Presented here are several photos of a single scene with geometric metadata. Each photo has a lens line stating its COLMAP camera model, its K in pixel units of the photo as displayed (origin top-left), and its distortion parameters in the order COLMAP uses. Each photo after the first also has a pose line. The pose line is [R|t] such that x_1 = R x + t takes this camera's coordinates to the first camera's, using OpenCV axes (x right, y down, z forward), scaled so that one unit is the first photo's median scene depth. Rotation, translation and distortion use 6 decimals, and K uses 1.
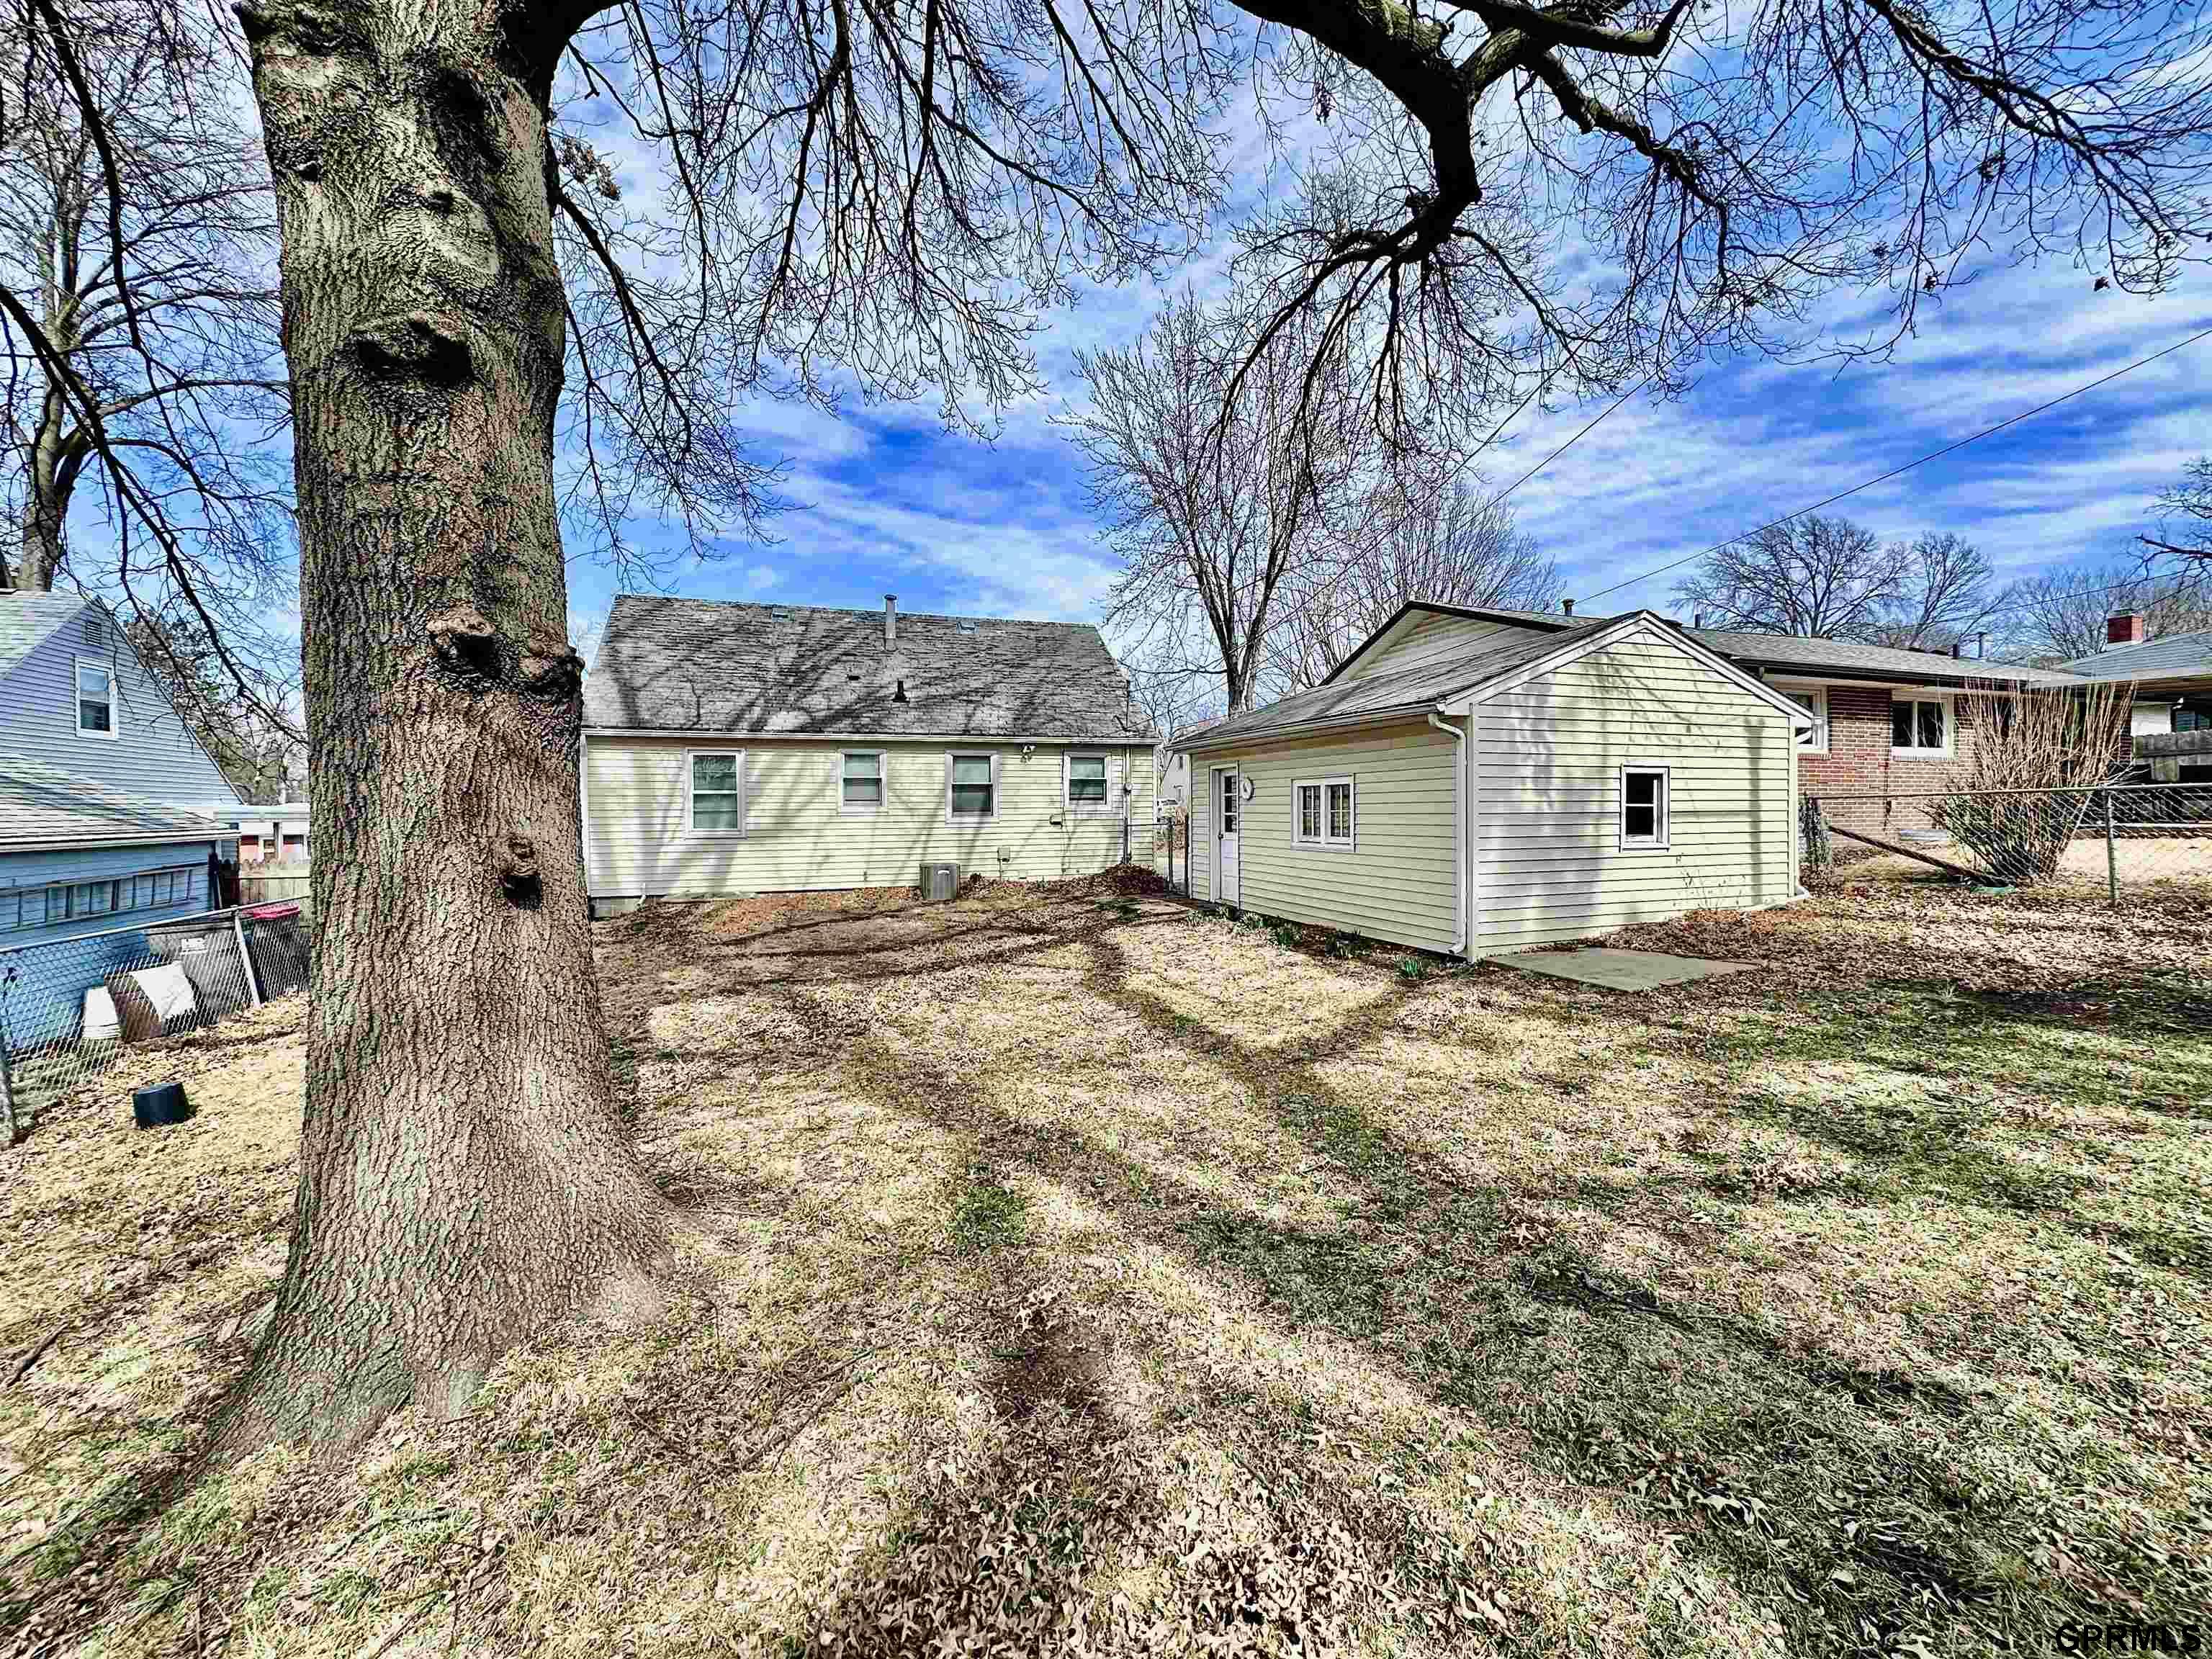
lens RADIAL K [[879.9, 0, 1106.0], [0, 879.9, 829.5], [0, 0, 1]] dist [-0.002682, 0.000910]
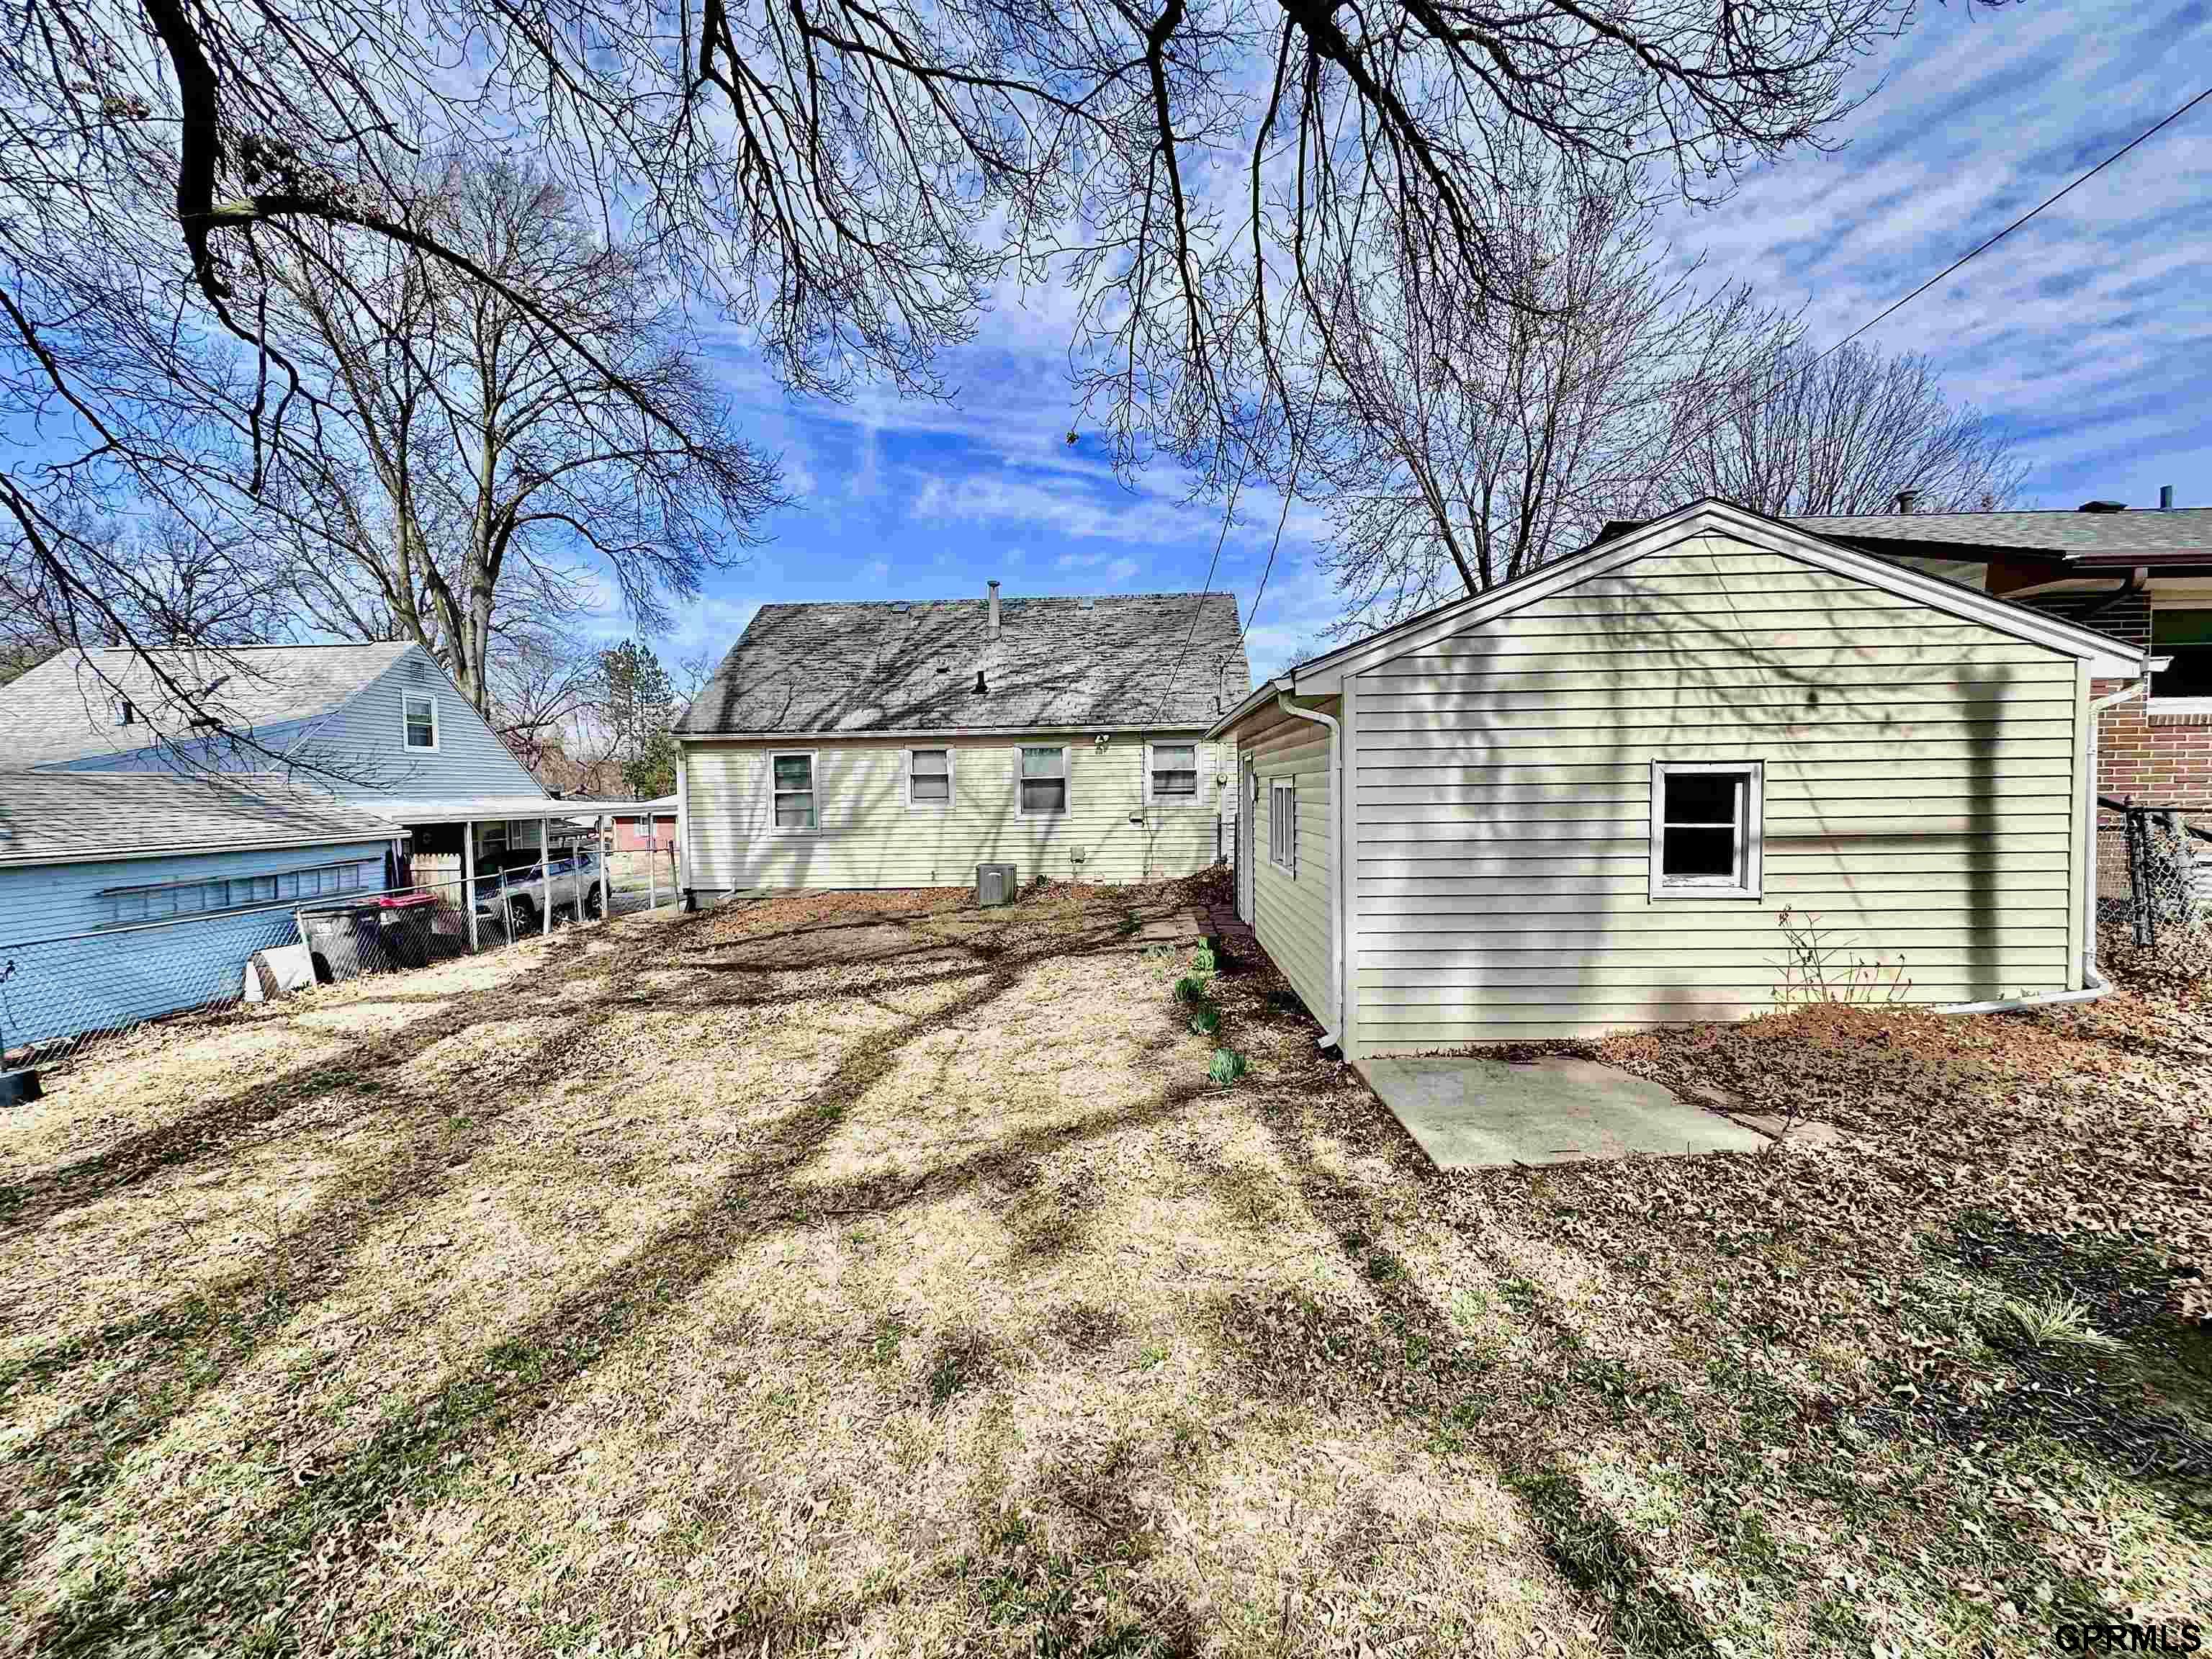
lens RADIAL K [[879.9, 0, 1106.0], [0, 879.9, 829.5], [0, 0, 1]] dist [-0.002682, 0.000910]
pose [[0.927096, 0.009656, -0.374699, 0.282365], [0.000980, 0.999602, 0.028184, -0.026402], [0.374822, -0.026496, 0.926718, 0.178675]]
